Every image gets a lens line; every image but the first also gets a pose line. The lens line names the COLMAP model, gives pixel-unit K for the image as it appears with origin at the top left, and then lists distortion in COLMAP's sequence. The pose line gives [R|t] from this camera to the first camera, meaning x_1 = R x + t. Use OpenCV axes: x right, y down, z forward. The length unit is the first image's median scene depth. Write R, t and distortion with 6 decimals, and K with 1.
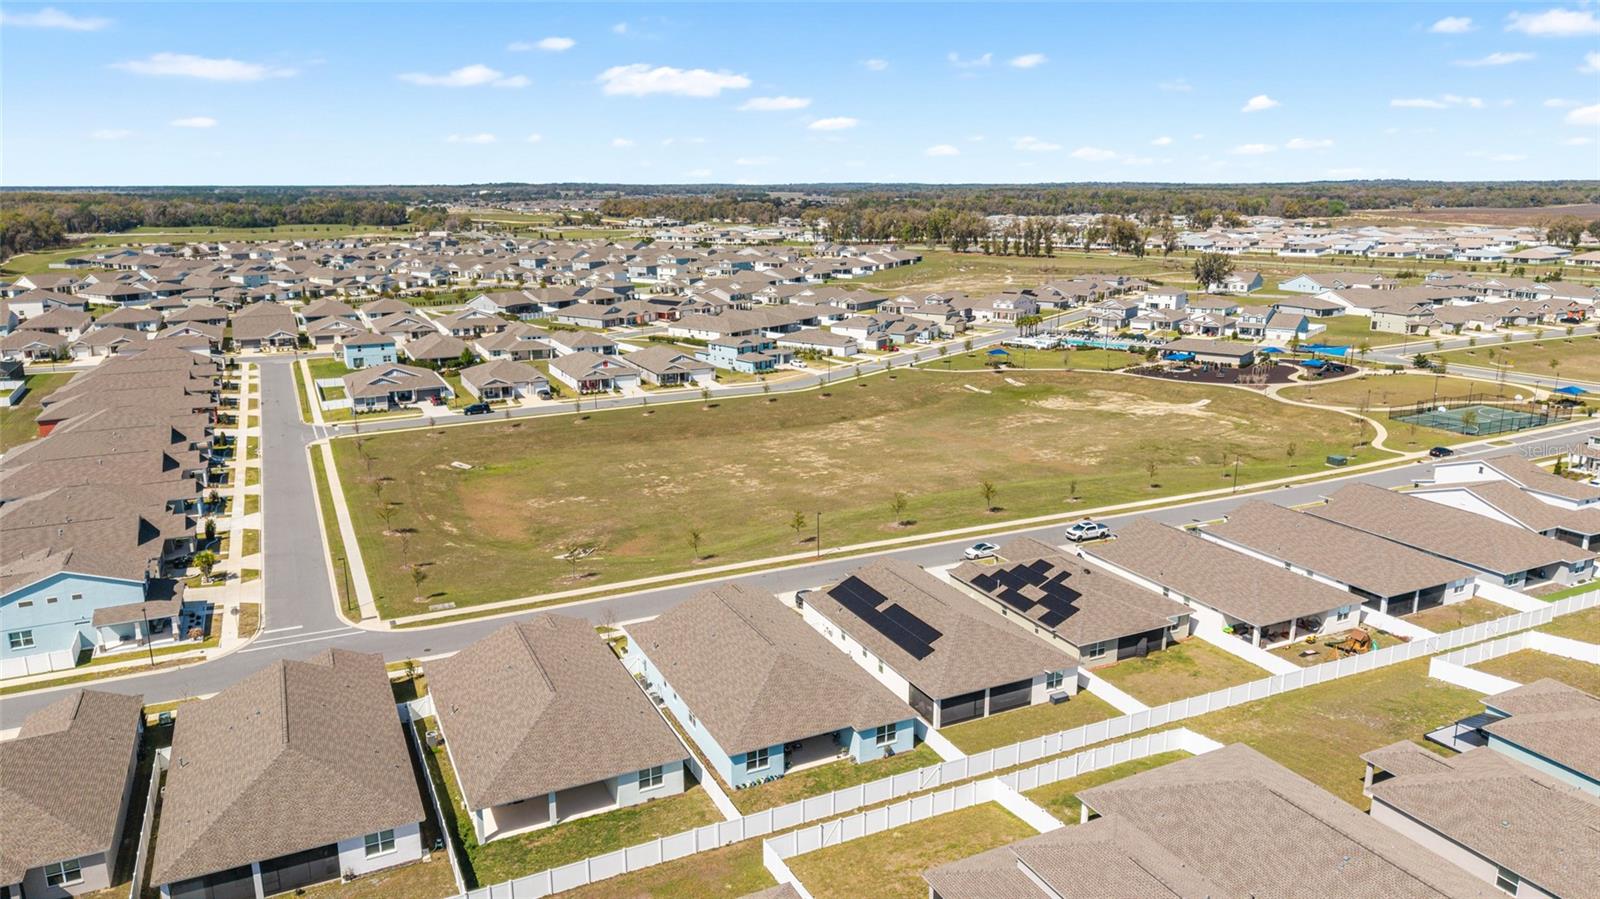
lens RADIAL K [[1050.7, 0, 800.9], [0, 1050.7, 489.6], [0, 0, 1]] dist [0.085360, -0.100439]
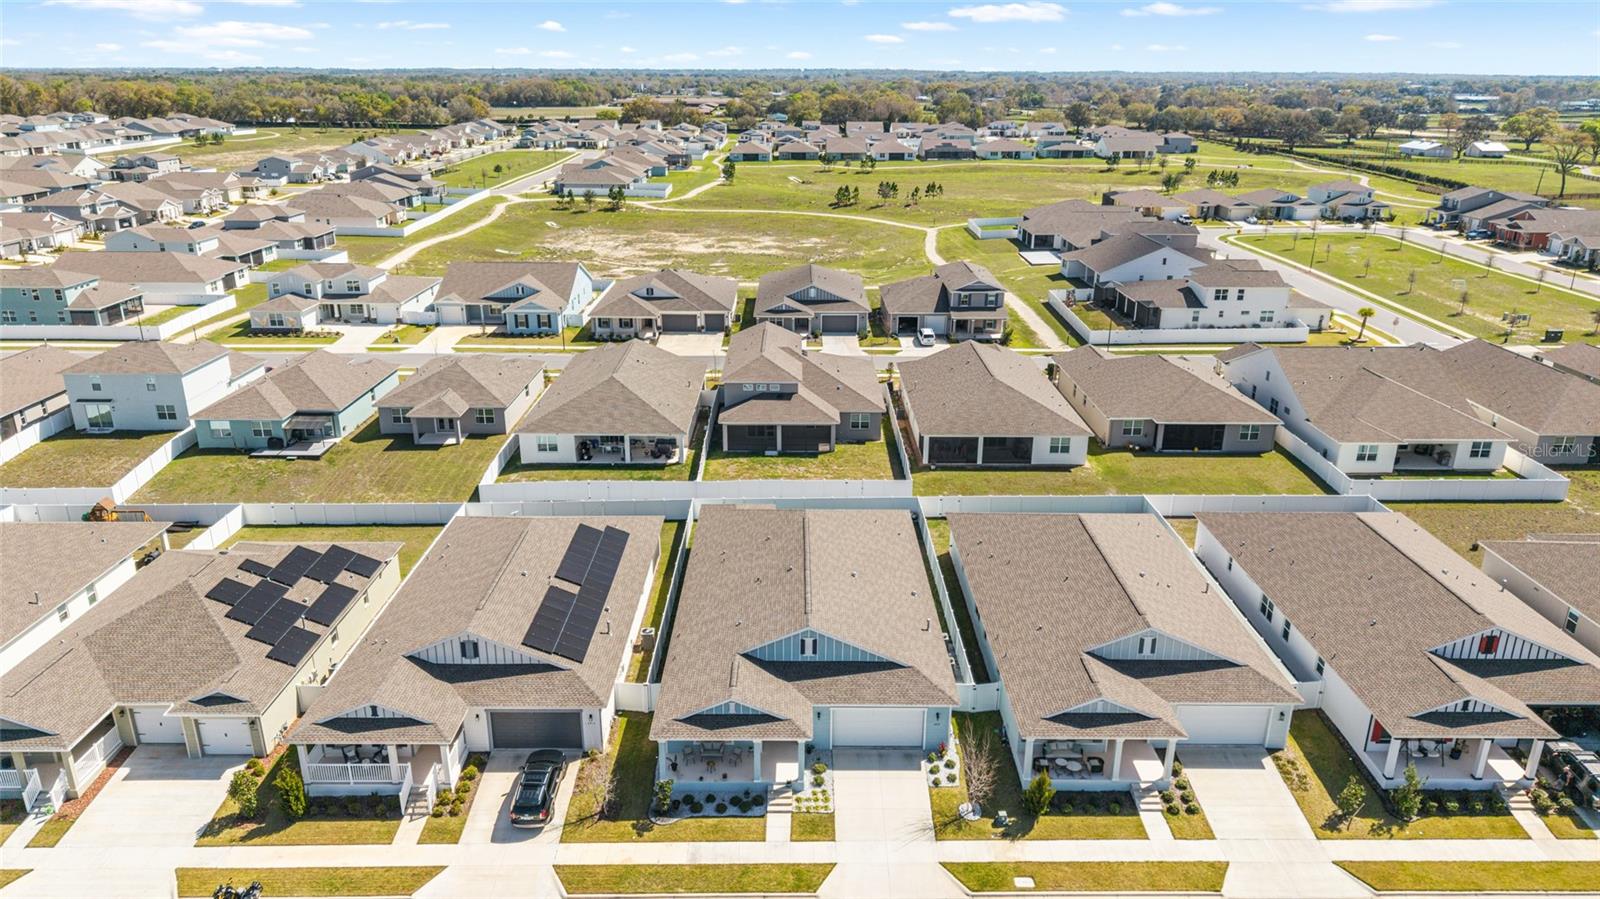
lens RADIAL K [[1071.9, 0, 800.0], [0, 1071.9, 449.5], [0, 0, 1]] dist [0.027104, -0.037423]
pose [[-0.896573, -0.153241, 0.415542, -0.202761], [0.118209, 0.821406, 0.557959, -0.202145], [-0.426830, 0.549372, -0.718336, 0.901143]]
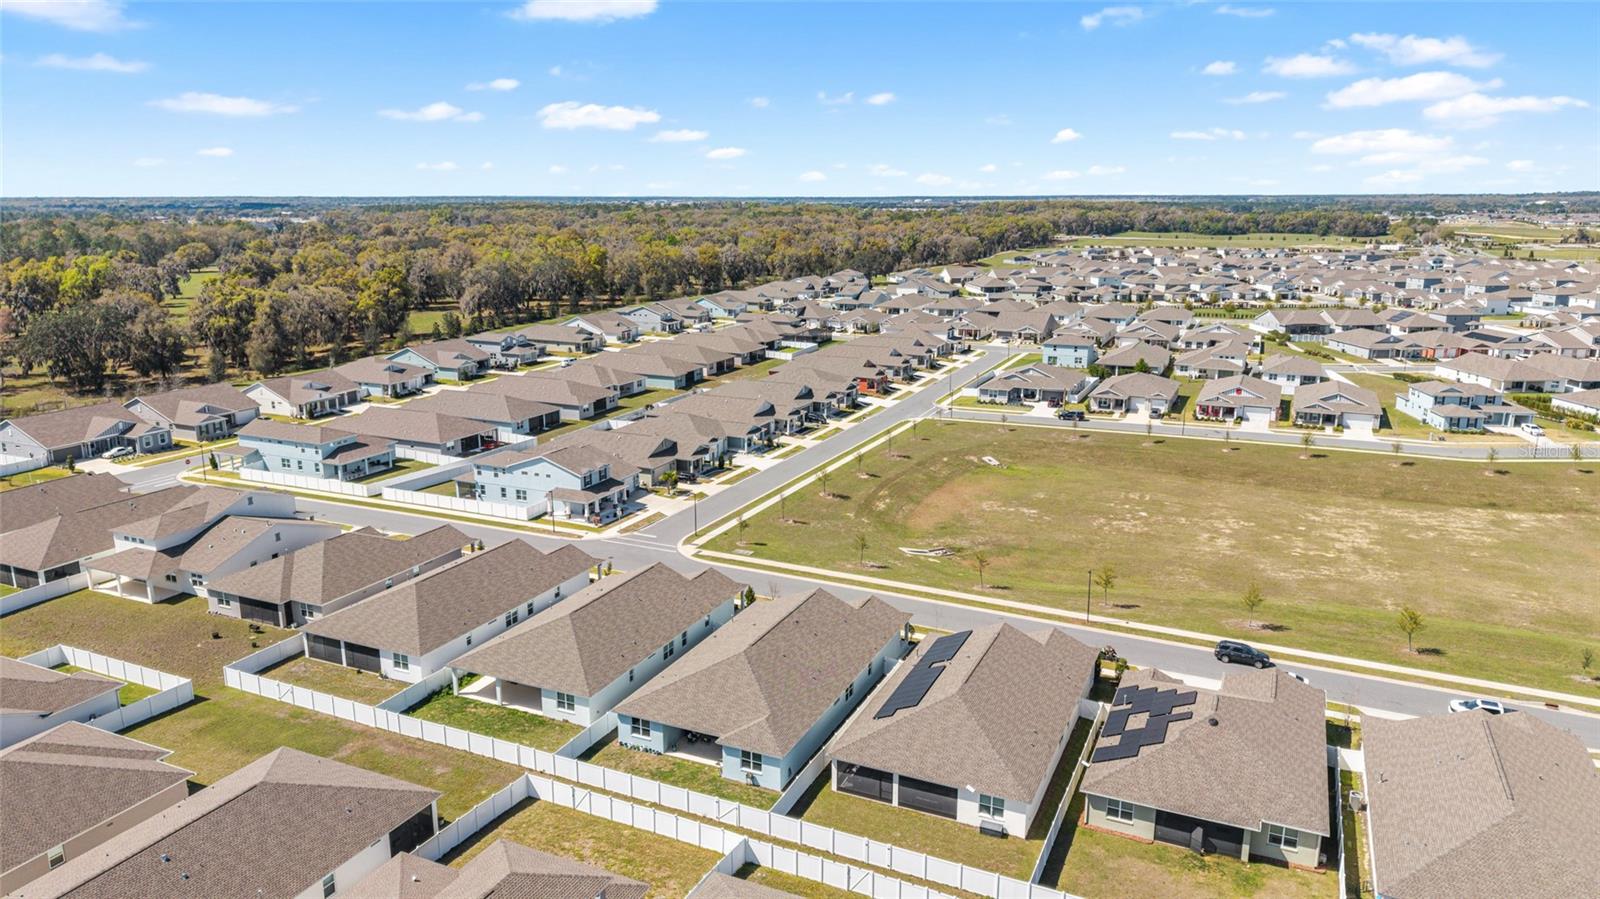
lens RADIAL K [[1074.0, 0, 807.6], [0, 1074.0, 429.0], [0, 0, 1]] dist [0.096073, -0.163618]
pose [[0.637952, 0.168661, -0.751379, 0.442771], [-0.217132, 0.975528, 0.034621, -0.061821], [0.738831, 0.141062, 0.658962, 0.182656]]
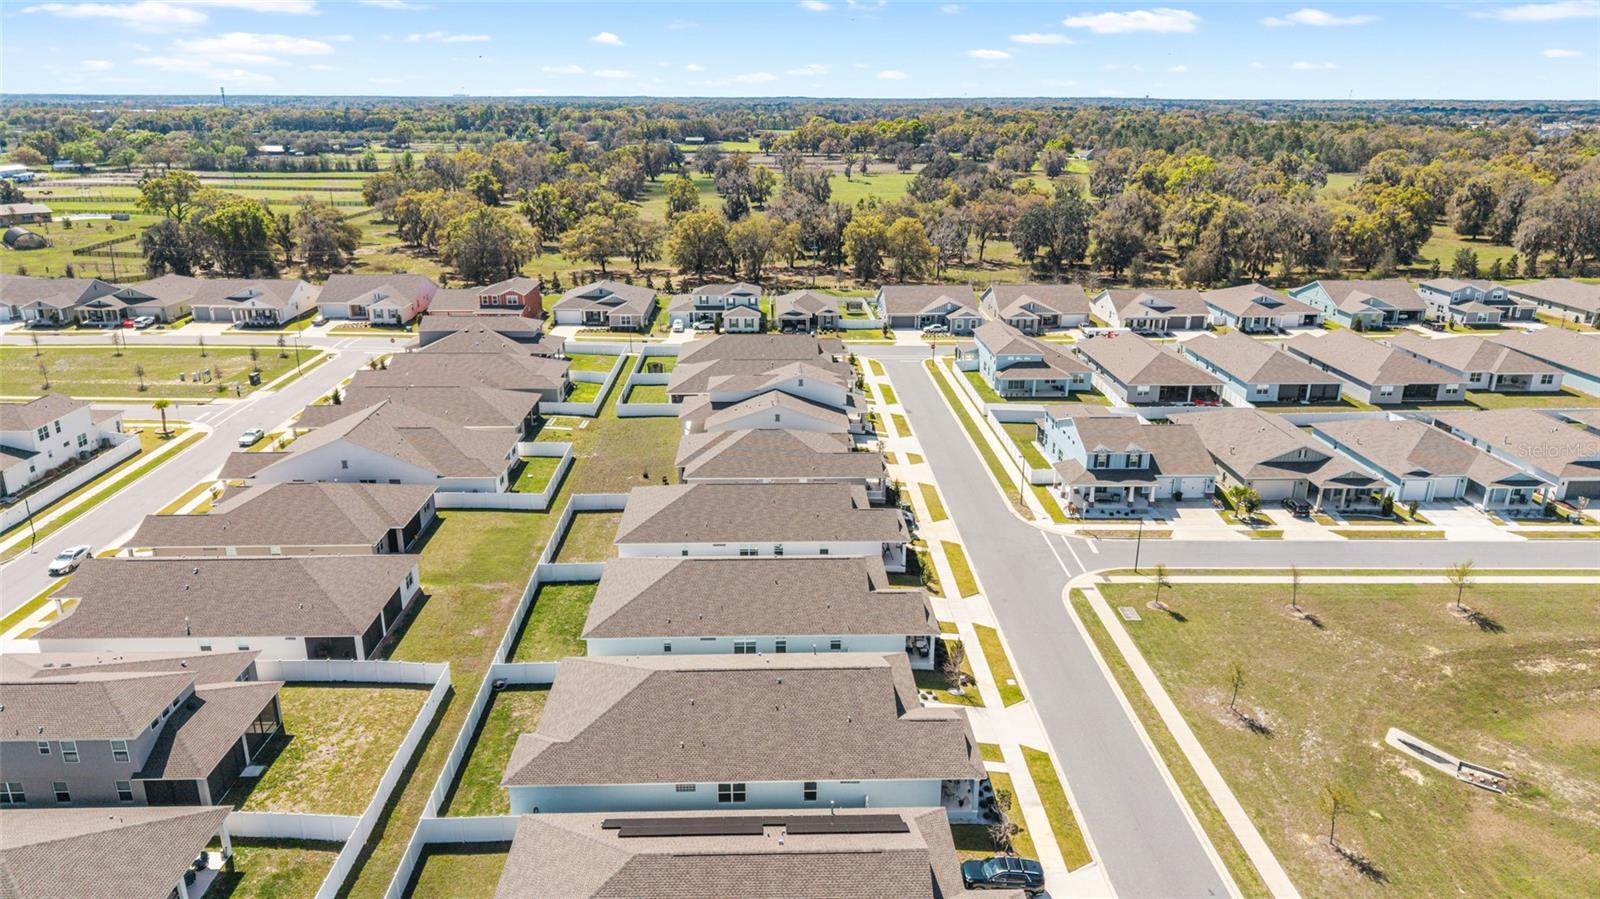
lens RADIAL K [[1078.3, 0, 800.0], [0, 1078.3, 449.5], [0, 0, 1]] dist [0.022846, -0.005725]
pose [[-0.416003, 0.286788, -0.862957, 0.355140], [-0.254772, 0.874207, 0.413343, -0.219060], [0.872945, 0.391809, -0.290607, 0.730931]]
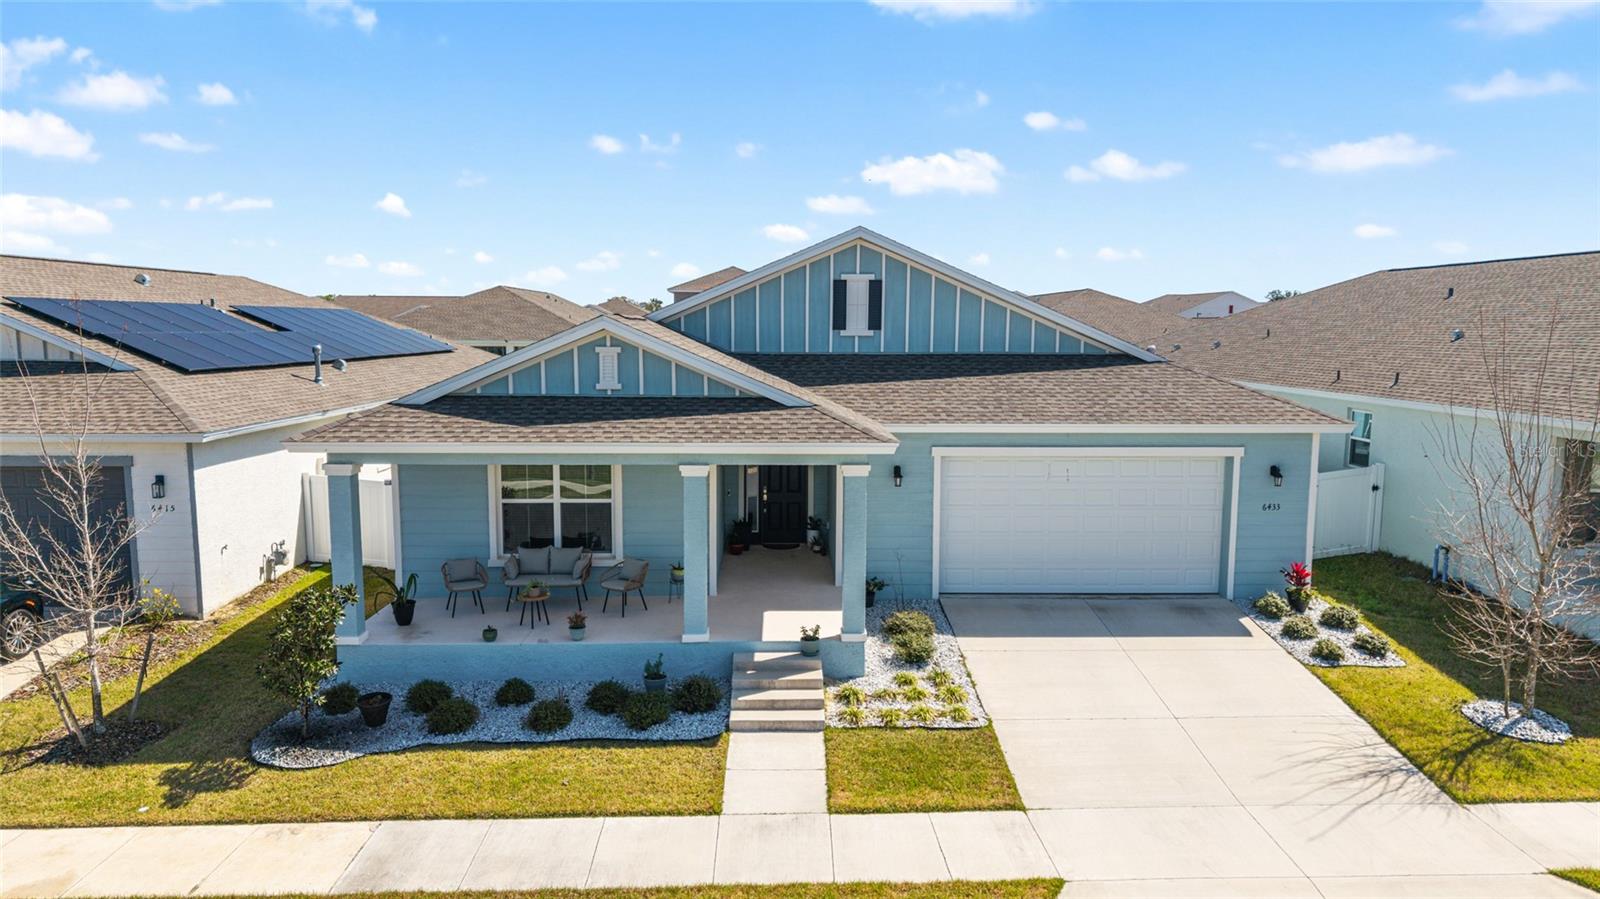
lens RADIAL K [[1071.9, 0, 800.0], [0, 1071.9, 449.5], [0, 0, 1]] dist [0.027104, -0.037423]
pose [[-0.906987, -0.051976, 0.417938, -0.106106], [0.112513, 0.926385, 0.359377, 0.038635], [-0.405851, 0.372974, -0.834371, 0.781069]]
